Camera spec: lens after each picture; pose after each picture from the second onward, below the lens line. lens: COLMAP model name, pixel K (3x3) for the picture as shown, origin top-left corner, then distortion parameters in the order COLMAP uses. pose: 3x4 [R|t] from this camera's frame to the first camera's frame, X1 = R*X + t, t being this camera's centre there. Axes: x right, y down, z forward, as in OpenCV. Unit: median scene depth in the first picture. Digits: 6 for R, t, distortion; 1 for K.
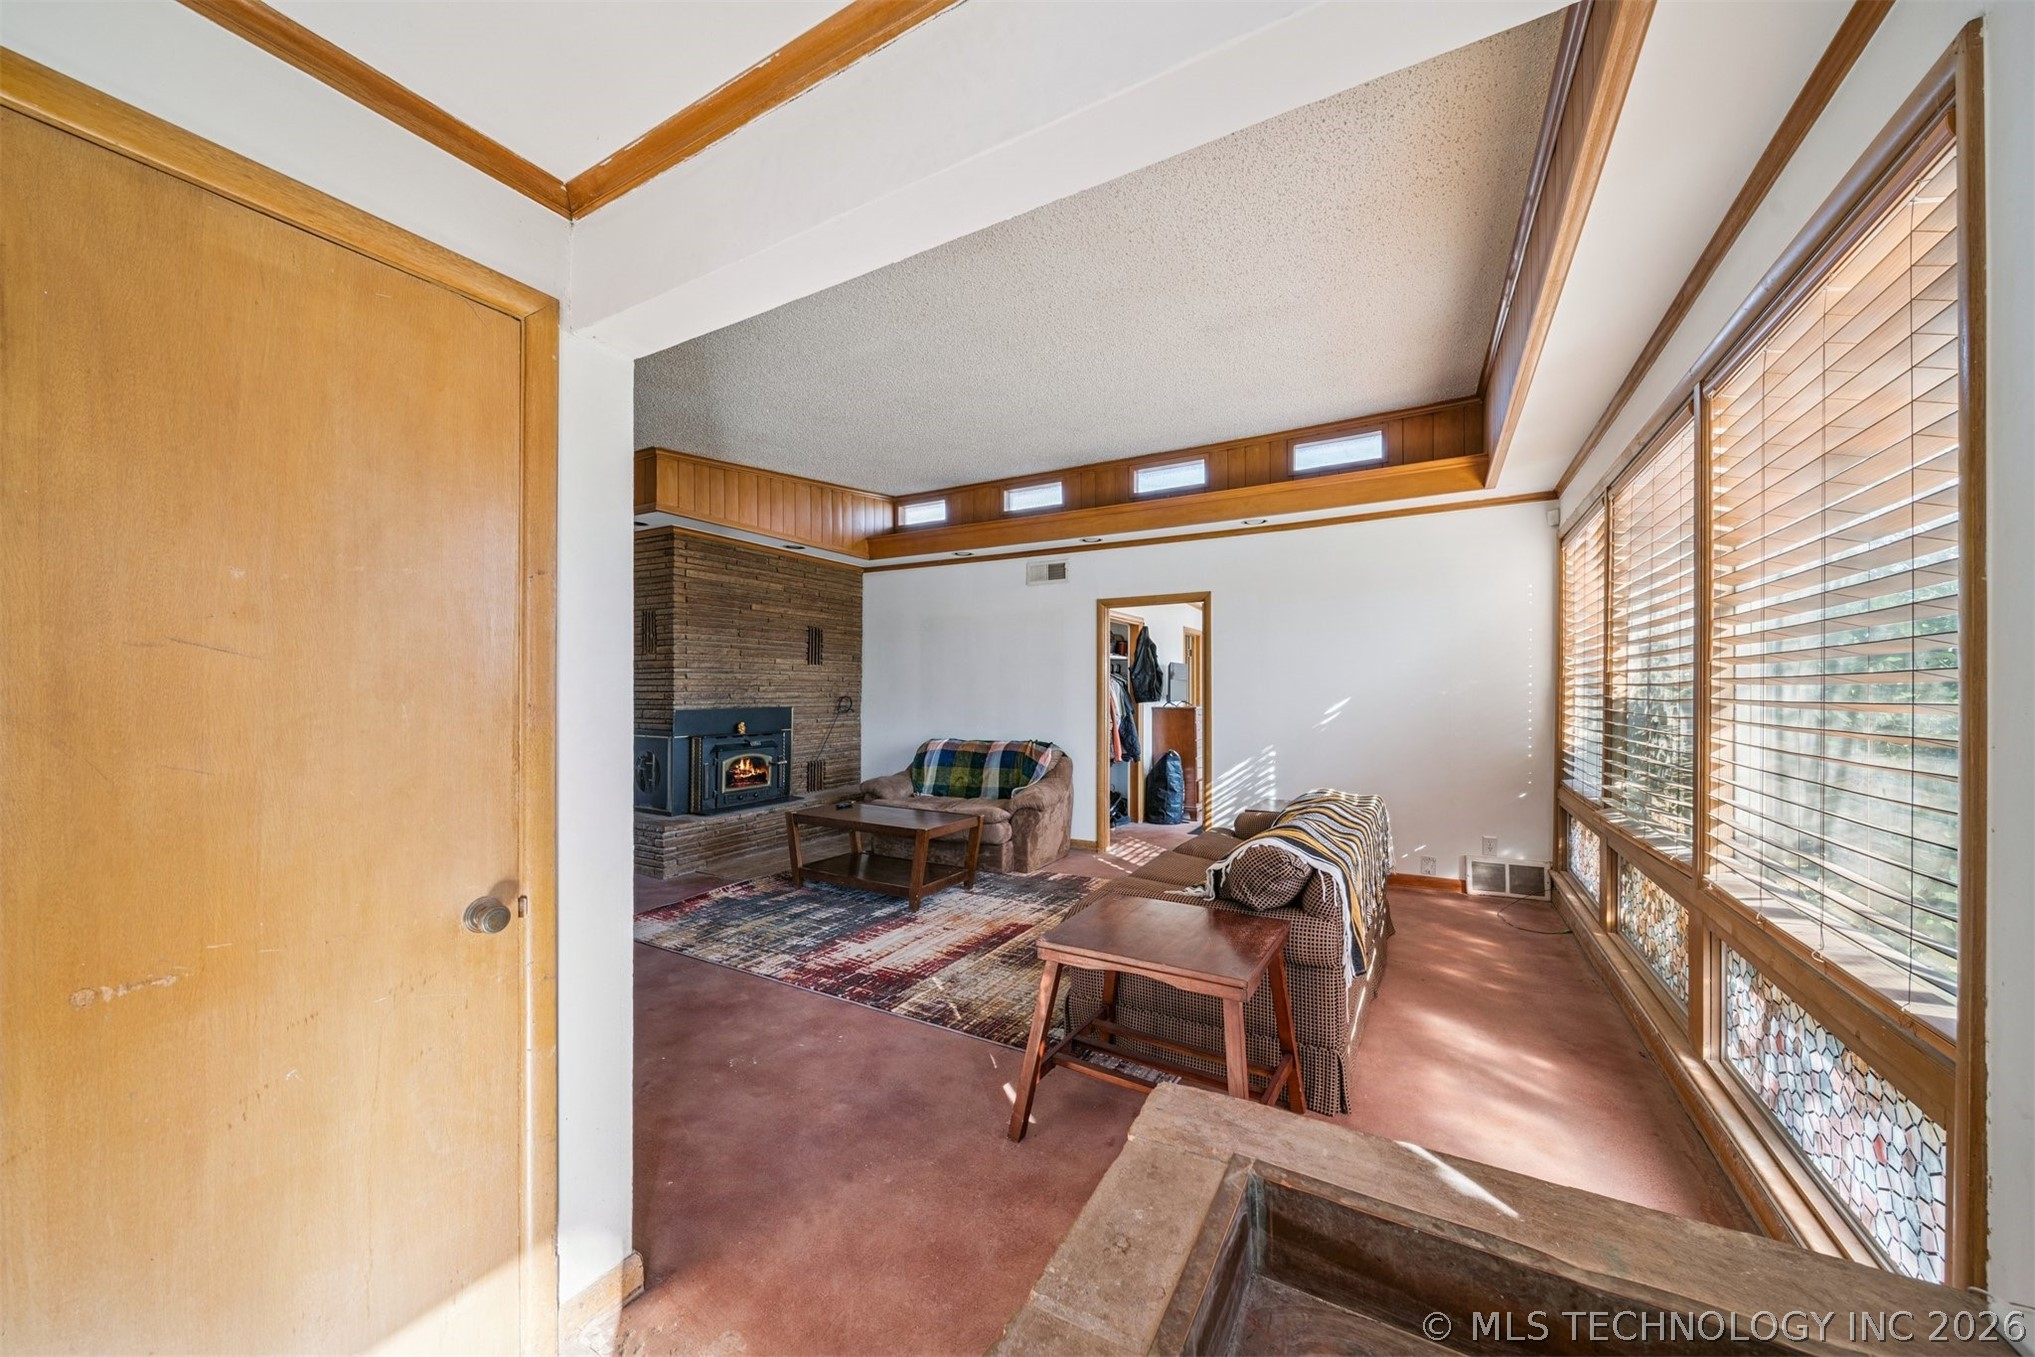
lens RADIAL K [[717.9, 0, 1015.2], [0, 717.9, 691.8], [0, 0, 1]] dist [-0.001676, -0.000322]
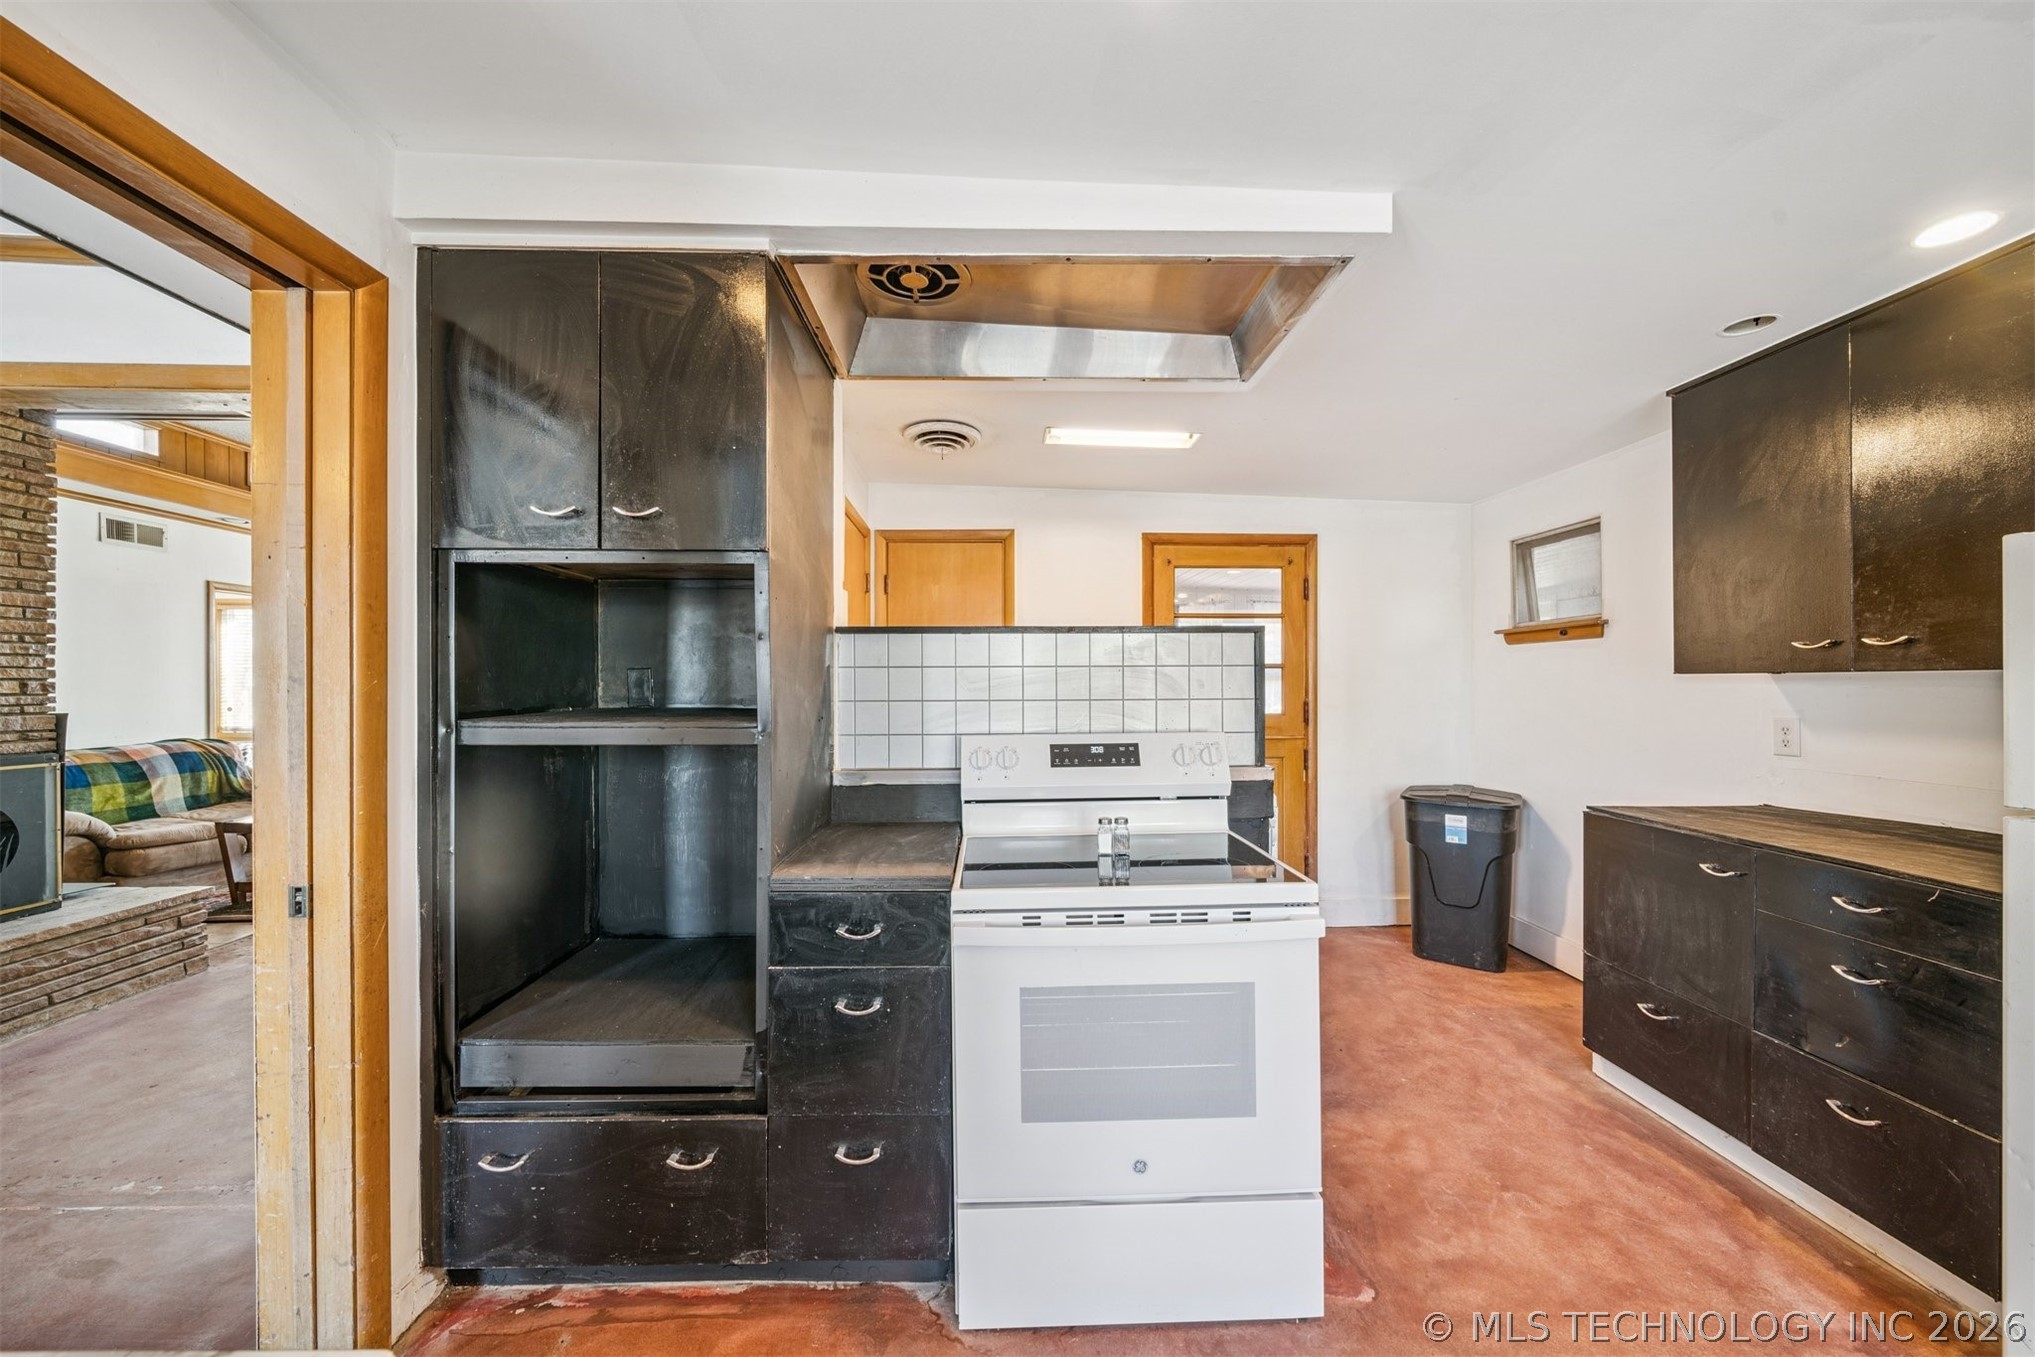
lens RADIAL K [[730.4, 0, 1019.3], [0, 730.4, 686.5], [0, 0, 1]] dist [-0.003604, -0.000381]
pose [[-0.518365, -0.003134, 0.855154, -1.178816], [0.000437, 0.999992, 0.003930, 0.002367], [-0.855160, 0.002411, -0.518359, 0.582552]]
